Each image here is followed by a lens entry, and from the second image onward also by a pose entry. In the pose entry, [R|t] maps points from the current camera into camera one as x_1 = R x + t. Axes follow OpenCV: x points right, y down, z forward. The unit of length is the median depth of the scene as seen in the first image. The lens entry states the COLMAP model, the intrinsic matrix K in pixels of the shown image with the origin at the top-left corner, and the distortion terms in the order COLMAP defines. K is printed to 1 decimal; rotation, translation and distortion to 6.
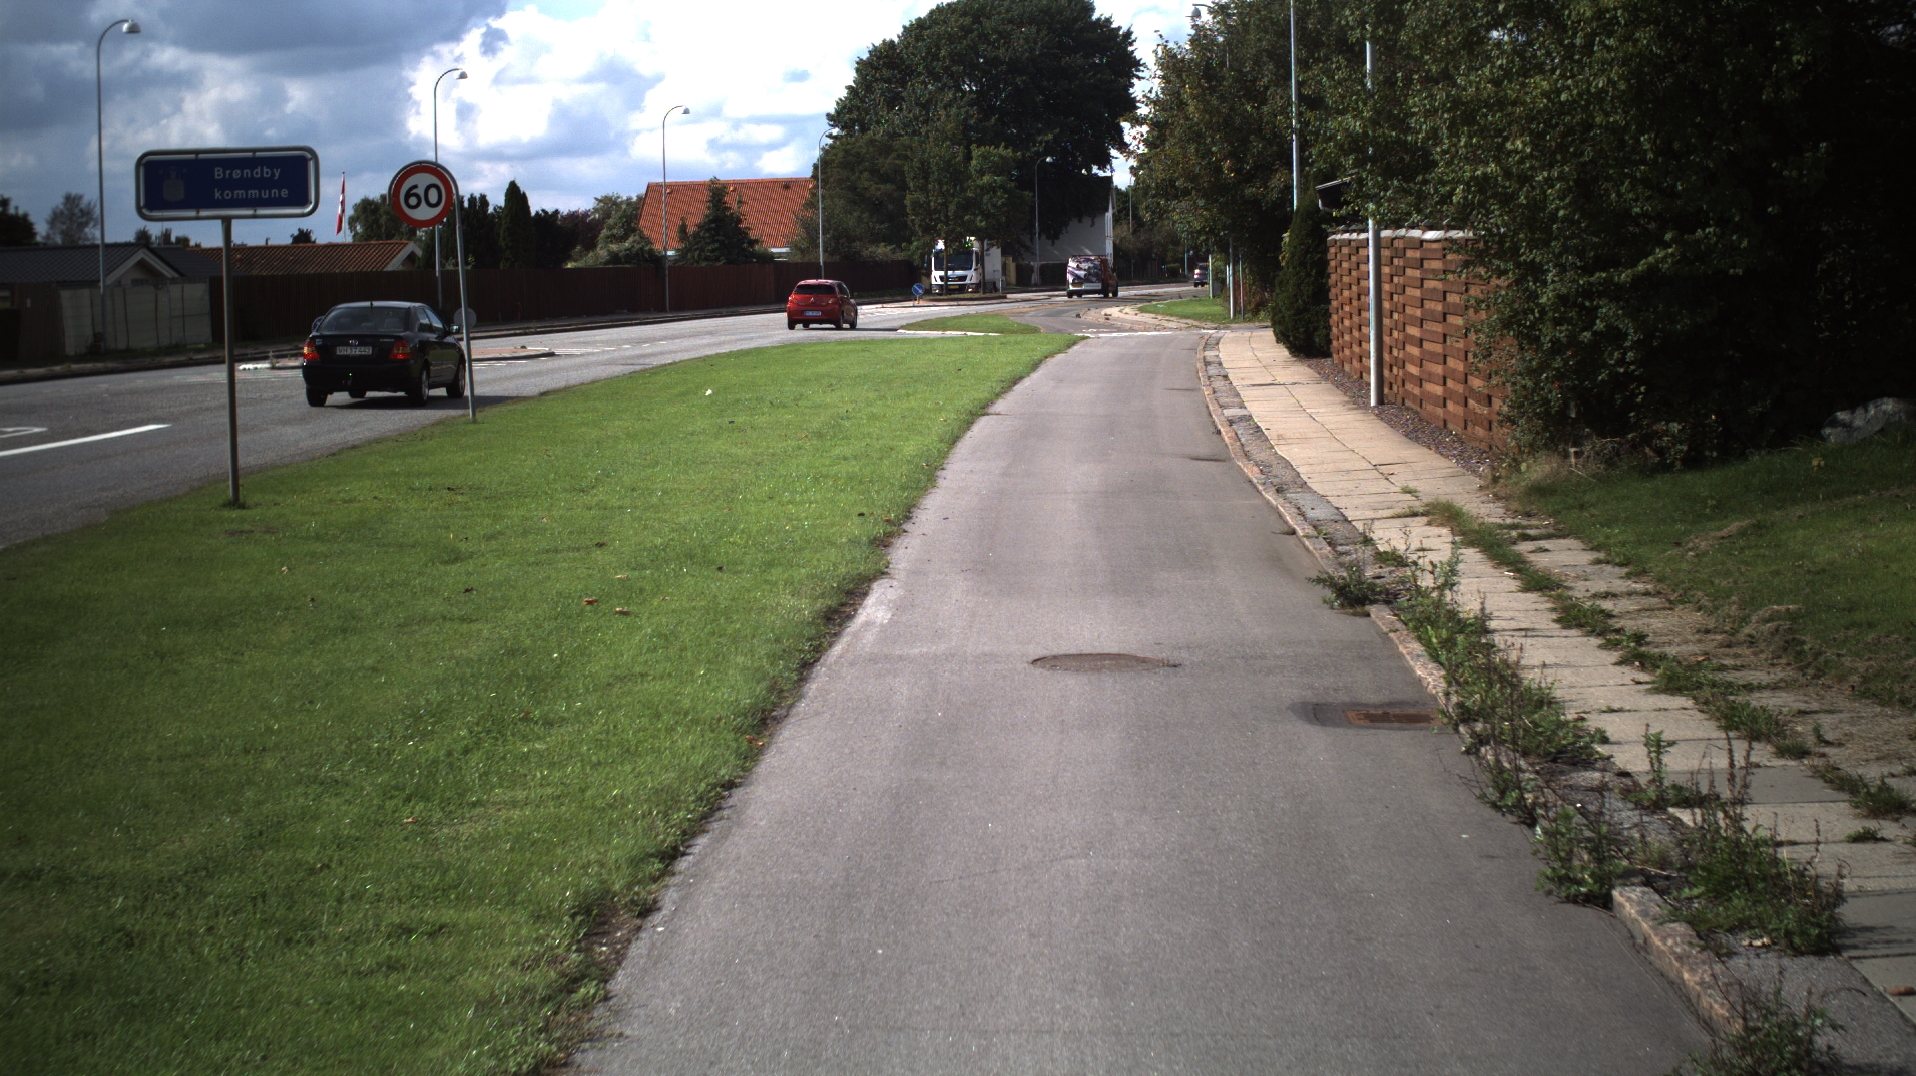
lens RADIAL K [[3480.5, 0, 958.0], [0, 3480.5, 538.0], [0, 0, 1]] dist [-0.302534, 0.405529]
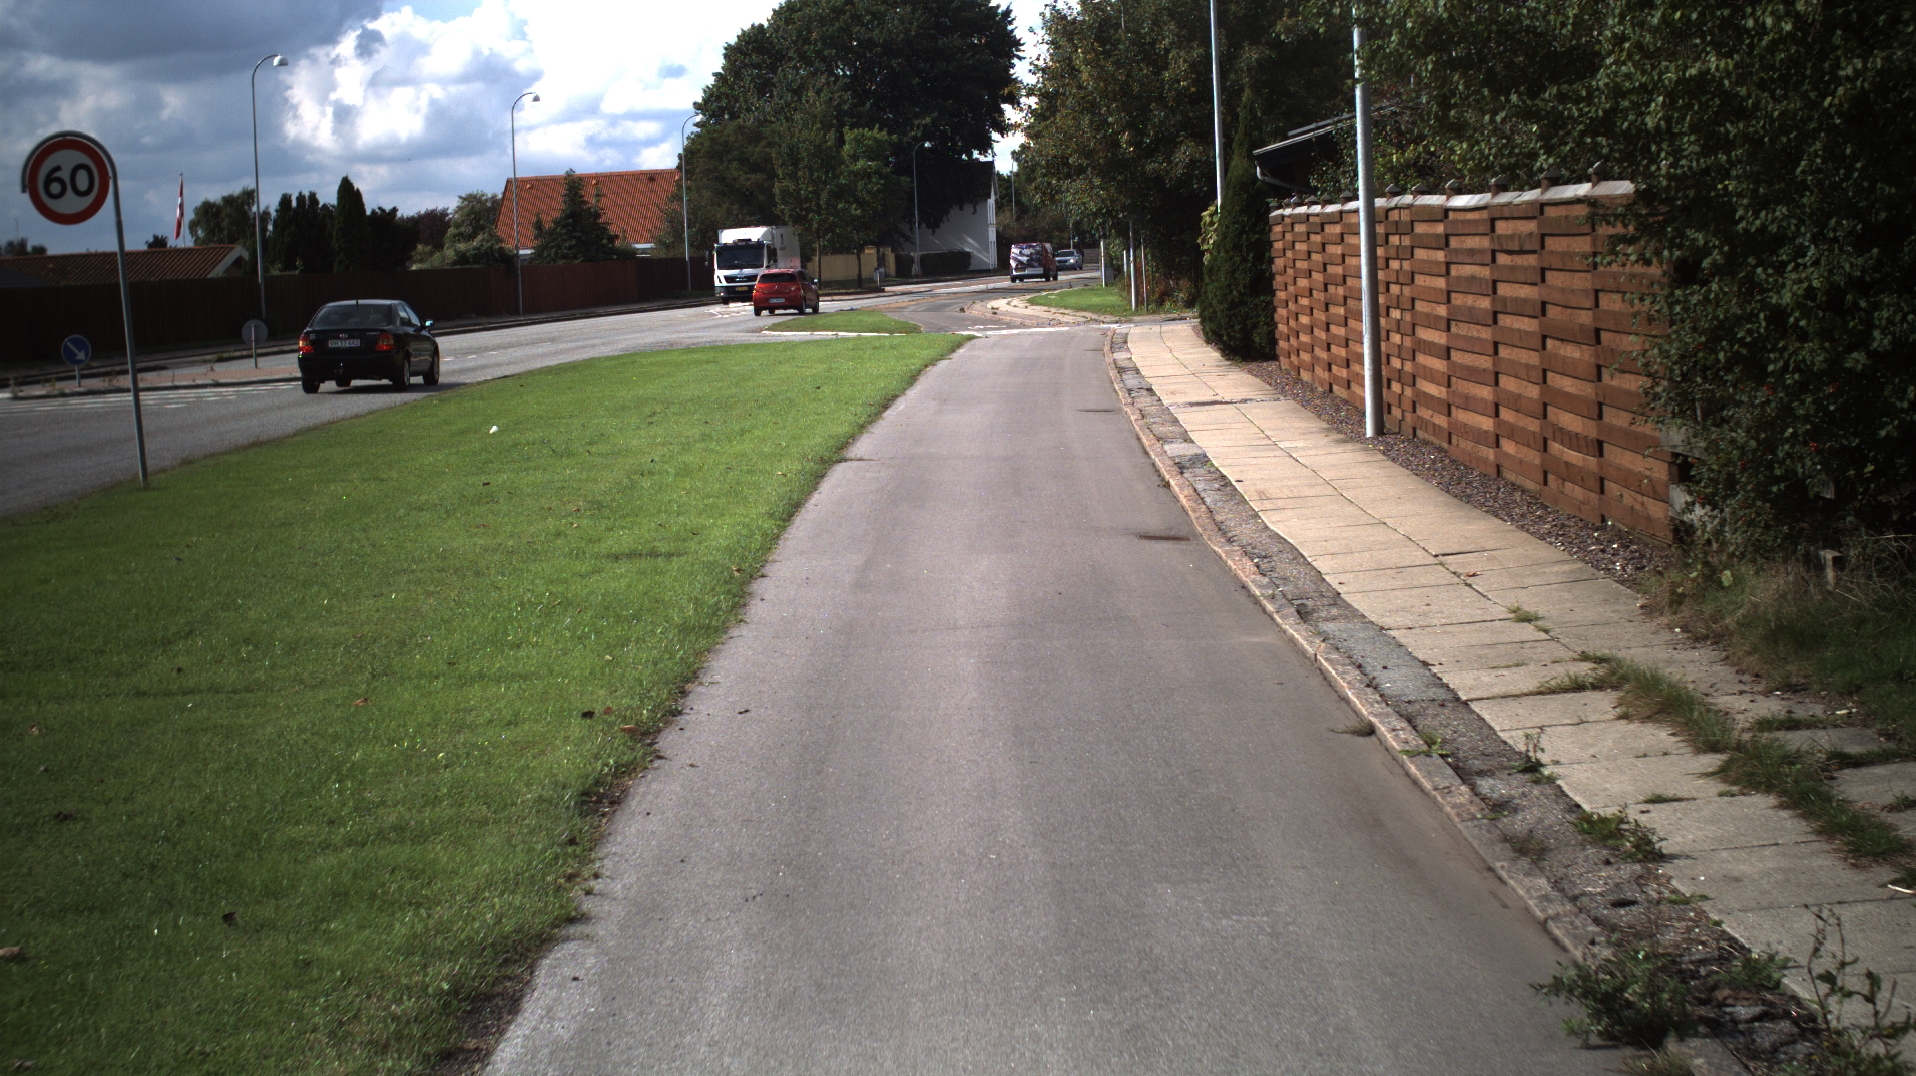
lens RADIAL K [[3480.5, 0, 958.0], [0, 3480.5, 538.0], [0, 0, 1]] dist [-0.302534, 0.405529]
pose [[0.999204, -0.023653, 0.032121, 0.003462], [0.023567, 0.999718, 0.003032, -0.008661], [-0.032183, -0.002273, 0.999479, 0.110575]]
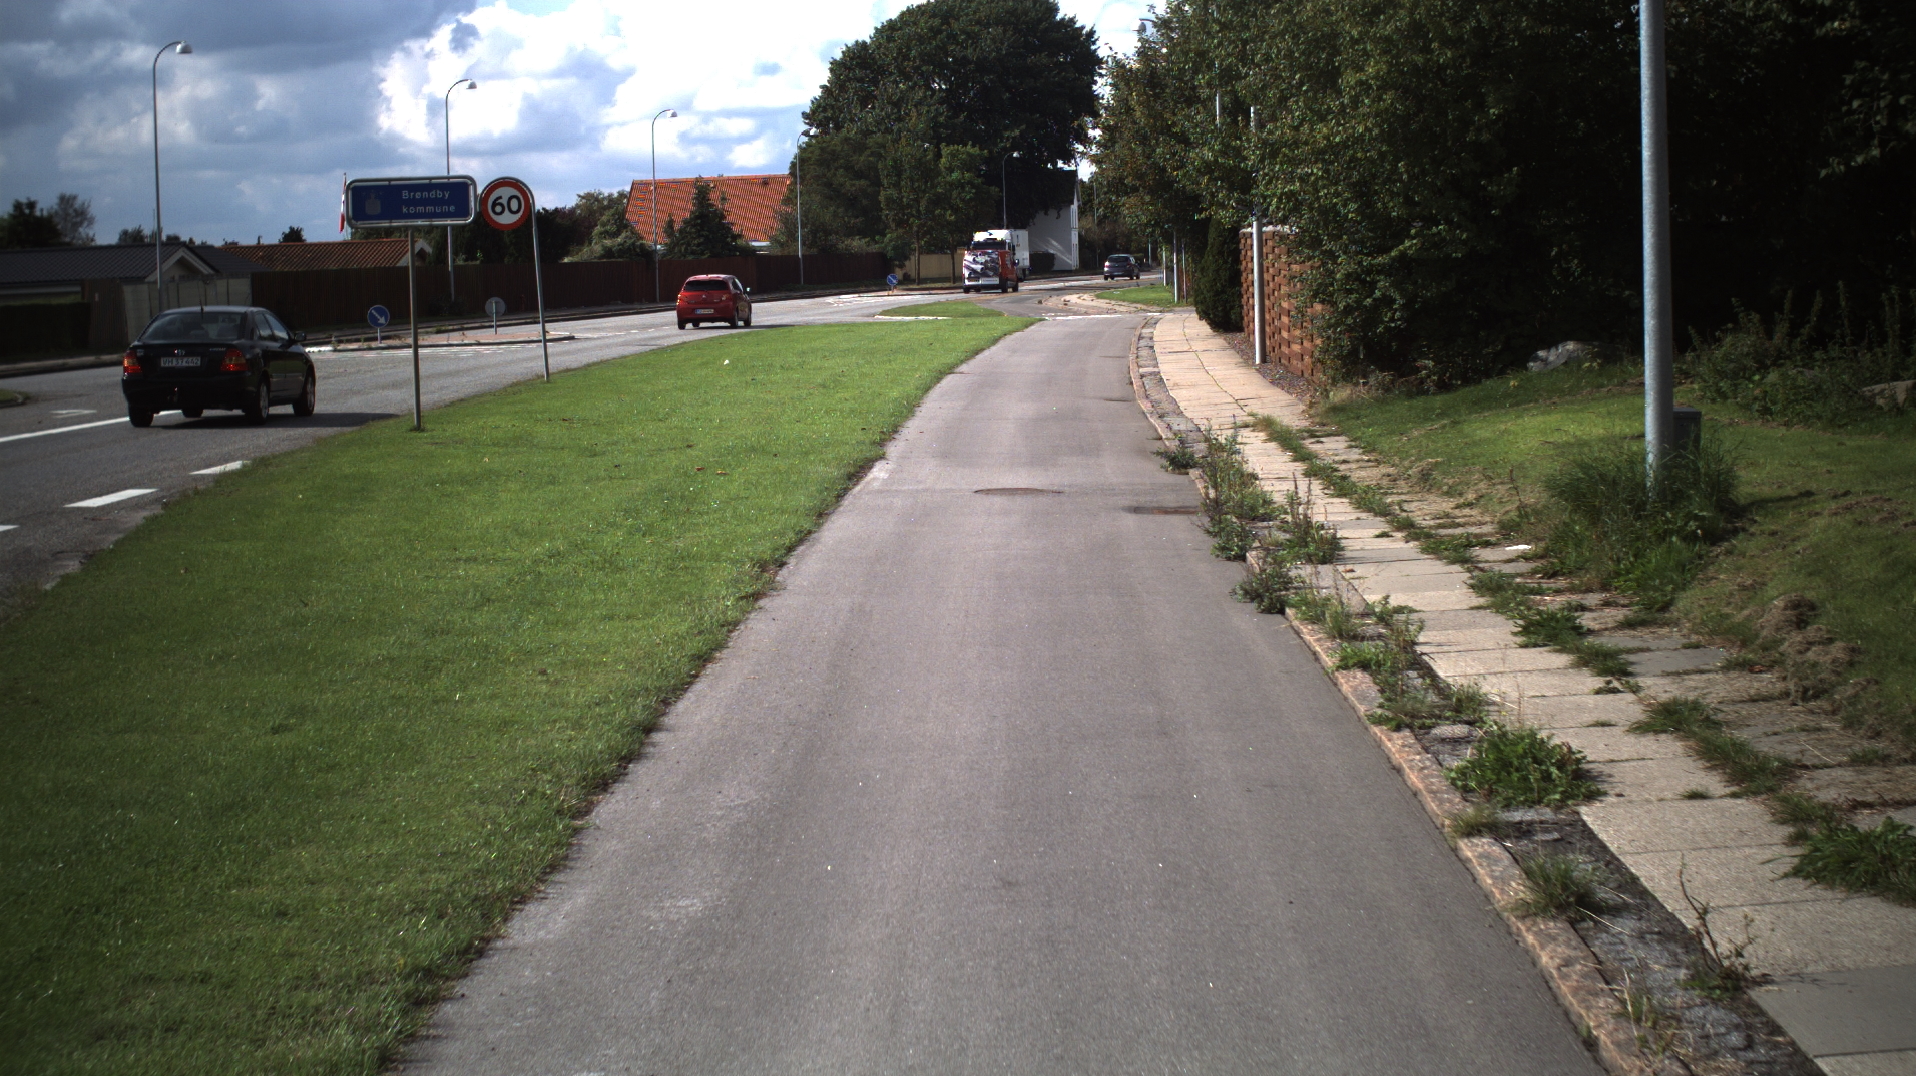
lens RADIAL K [[3480.5, 0, 958.0], [0, 3480.5, 538.0], [0, 0, 1]] dist [-0.302534, 0.405529]
pose [[0.999935, -0.008574, 0.007508, 0.000067], [0.008555, 0.999960, 0.002481, 0.008762], [-0.007529, -0.002417, 0.999969, -0.110624]]
